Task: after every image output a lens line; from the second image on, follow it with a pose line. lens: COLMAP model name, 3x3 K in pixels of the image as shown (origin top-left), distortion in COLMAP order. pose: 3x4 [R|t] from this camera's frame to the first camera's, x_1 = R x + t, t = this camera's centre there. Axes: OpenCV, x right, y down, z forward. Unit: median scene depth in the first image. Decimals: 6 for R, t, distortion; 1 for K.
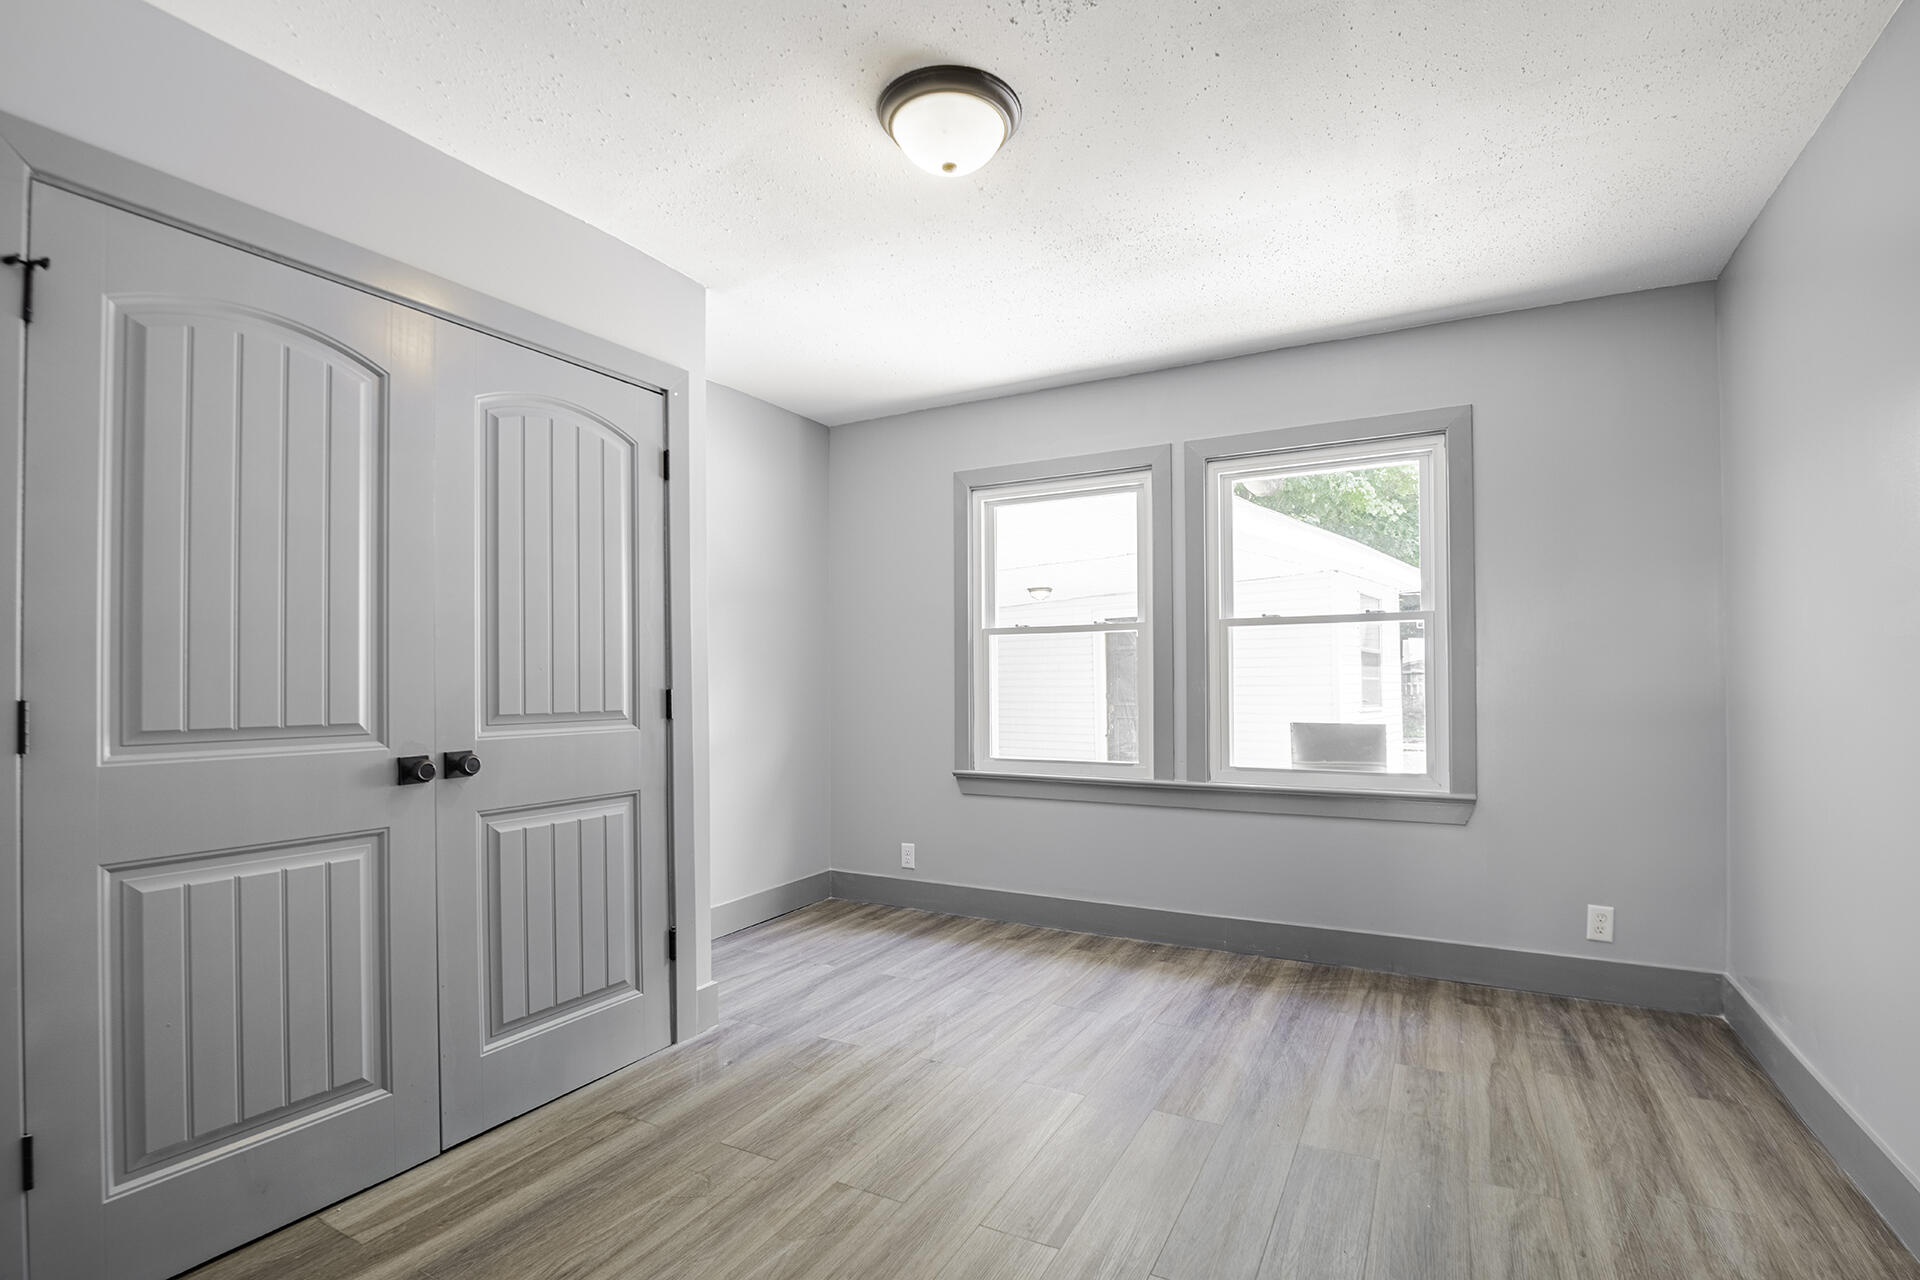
lens RADIAL K [[876.2, 0, 985.7], [0, 876.2, 672.3], [0, 0, 1]] dist [-0.011014, -0.008320]
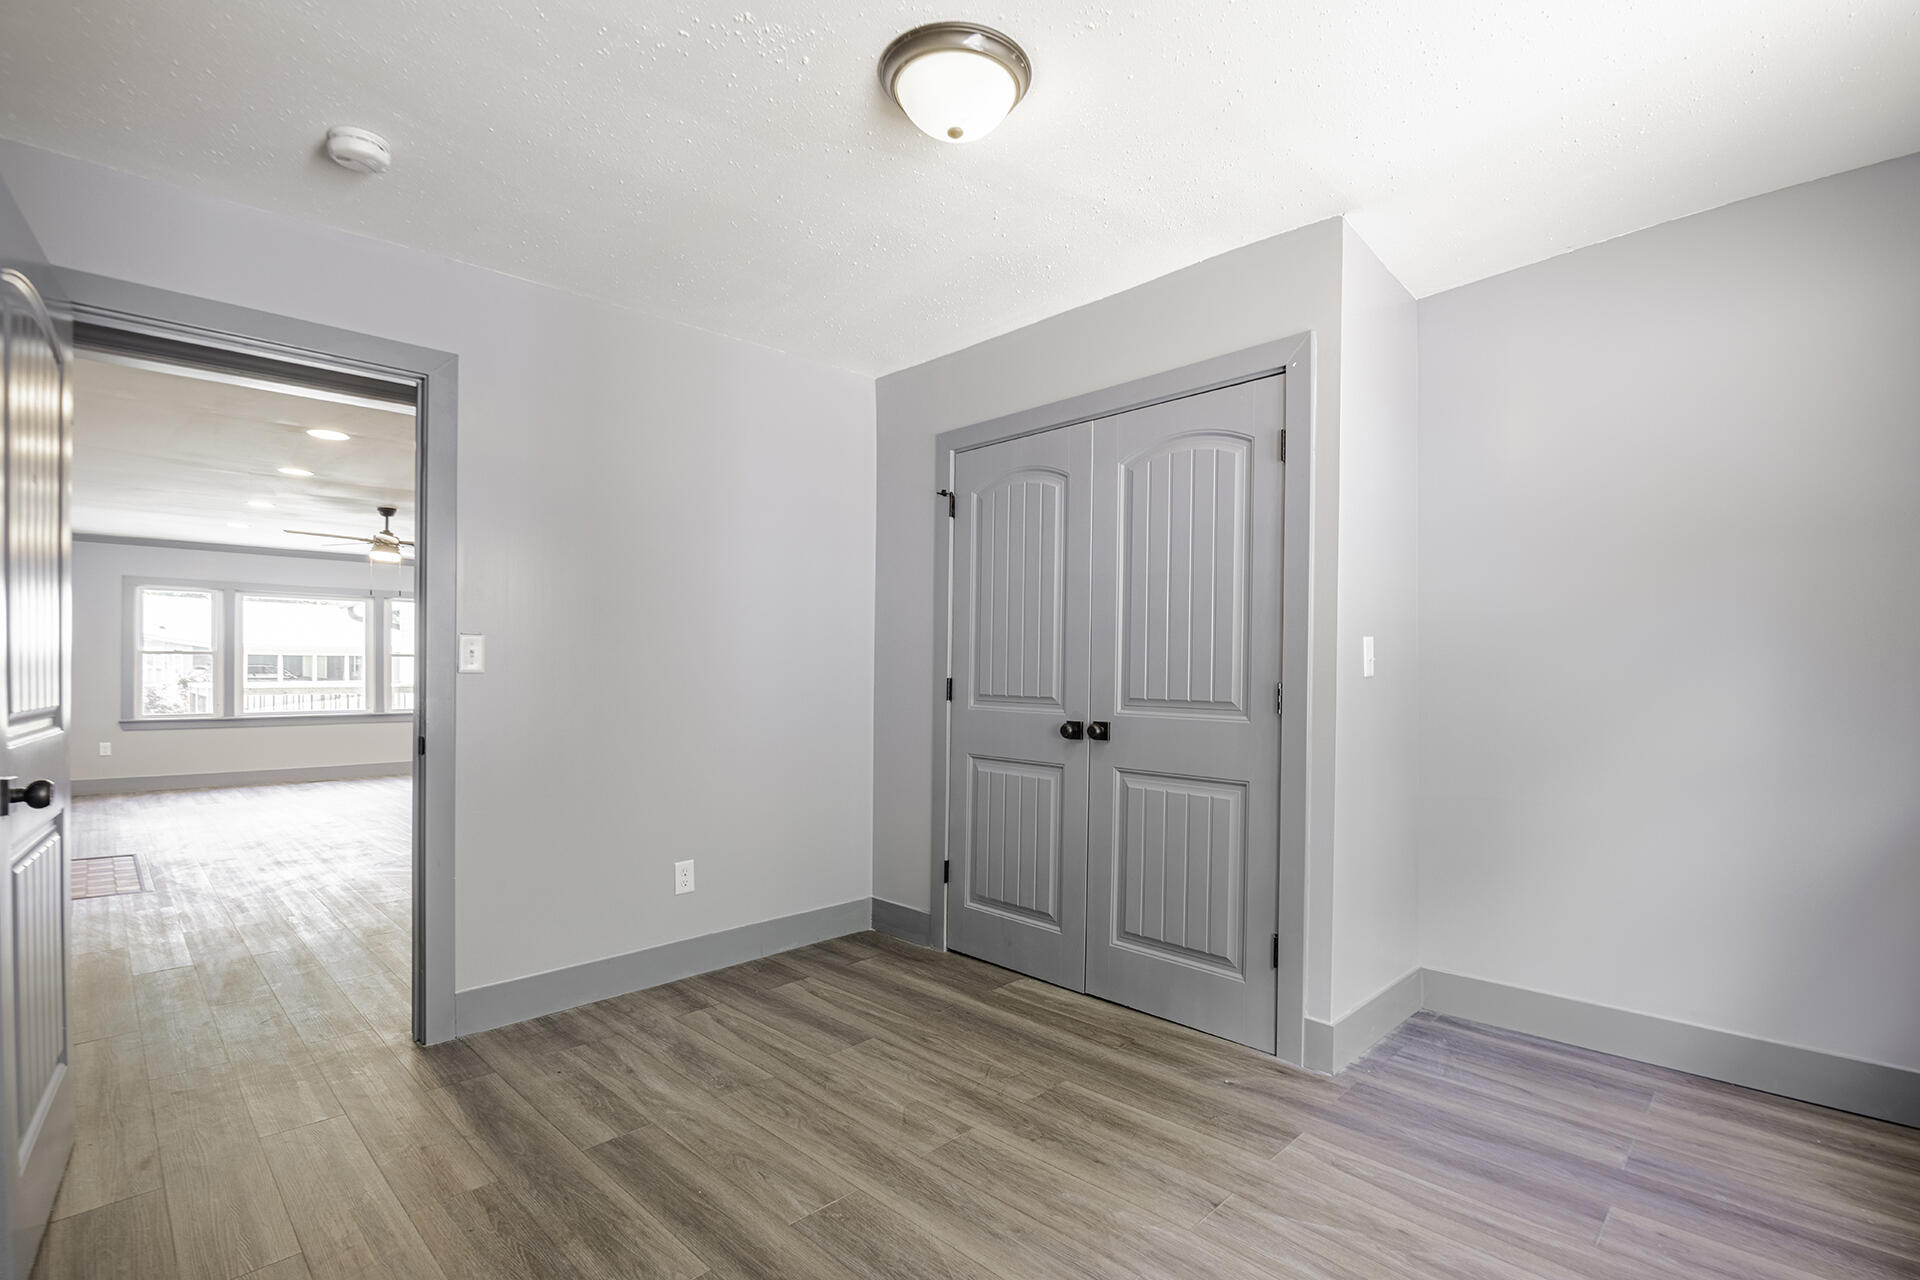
lens RADIAL K [[876.2, 0, 985.7], [0, 876.2, 672.3], [0, 0, 1]] dist [-0.011014, -0.008320]
pose [[-0.279083, 0.012227, -0.960189, 0.764247], [0.005850, 0.999922, 0.011033, -0.005821], [0.960249, -0.002538, -0.279133, 1.147664]]
